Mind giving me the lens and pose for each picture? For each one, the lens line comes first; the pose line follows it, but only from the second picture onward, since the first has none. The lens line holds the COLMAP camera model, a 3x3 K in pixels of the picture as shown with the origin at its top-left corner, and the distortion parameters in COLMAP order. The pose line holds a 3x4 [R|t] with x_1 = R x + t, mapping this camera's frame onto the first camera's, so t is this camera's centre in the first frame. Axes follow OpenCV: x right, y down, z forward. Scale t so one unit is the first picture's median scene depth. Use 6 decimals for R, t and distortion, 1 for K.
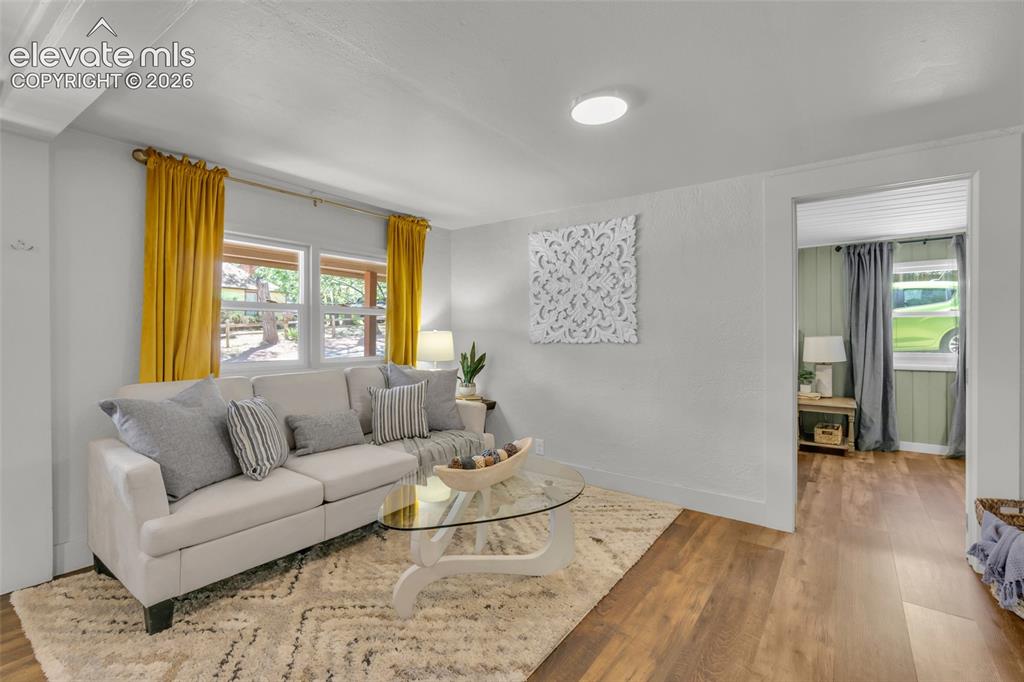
lens RADIAL K [[444.4, 0, 517.6], [0, 444.4, 332.6], [0, 0, 1]] dist [-0.010198, 0.001794]
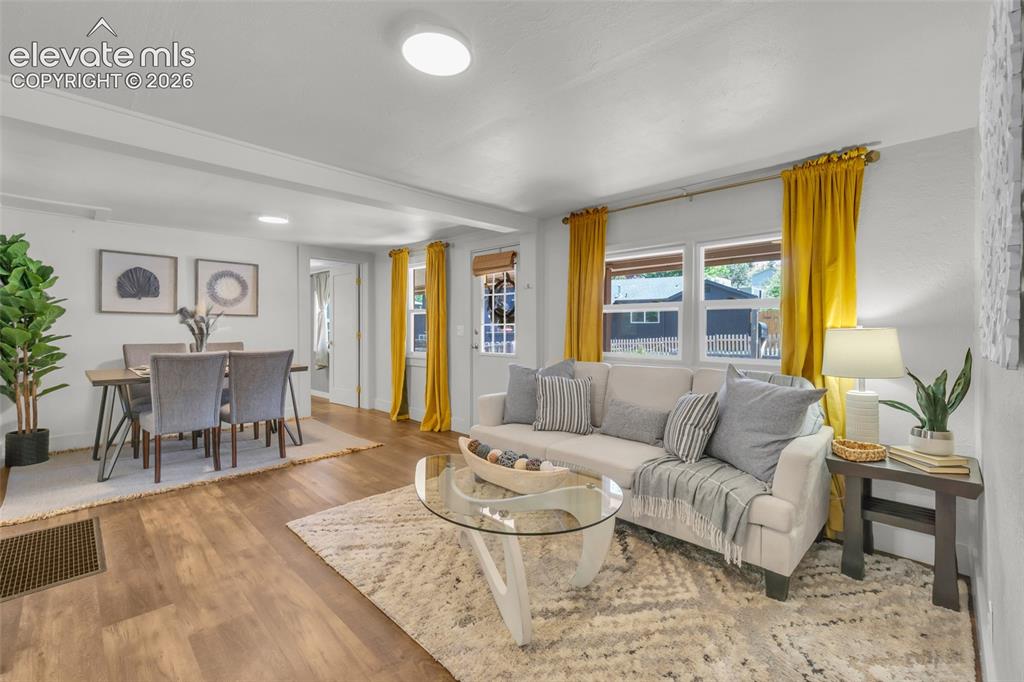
lens RADIAL K [[444.4, 0, 513.4], [0, 444.4, 326.4], [0, 0, 1]] dist [-0.010198, 0.001794]
pose [[-0.136762, -0.008812, -0.990565, 0.702467], [-0.006646, 0.999946, -0.007978, 0.005815], [0.990582, 0.005493, -0.136813, 0.910094]]
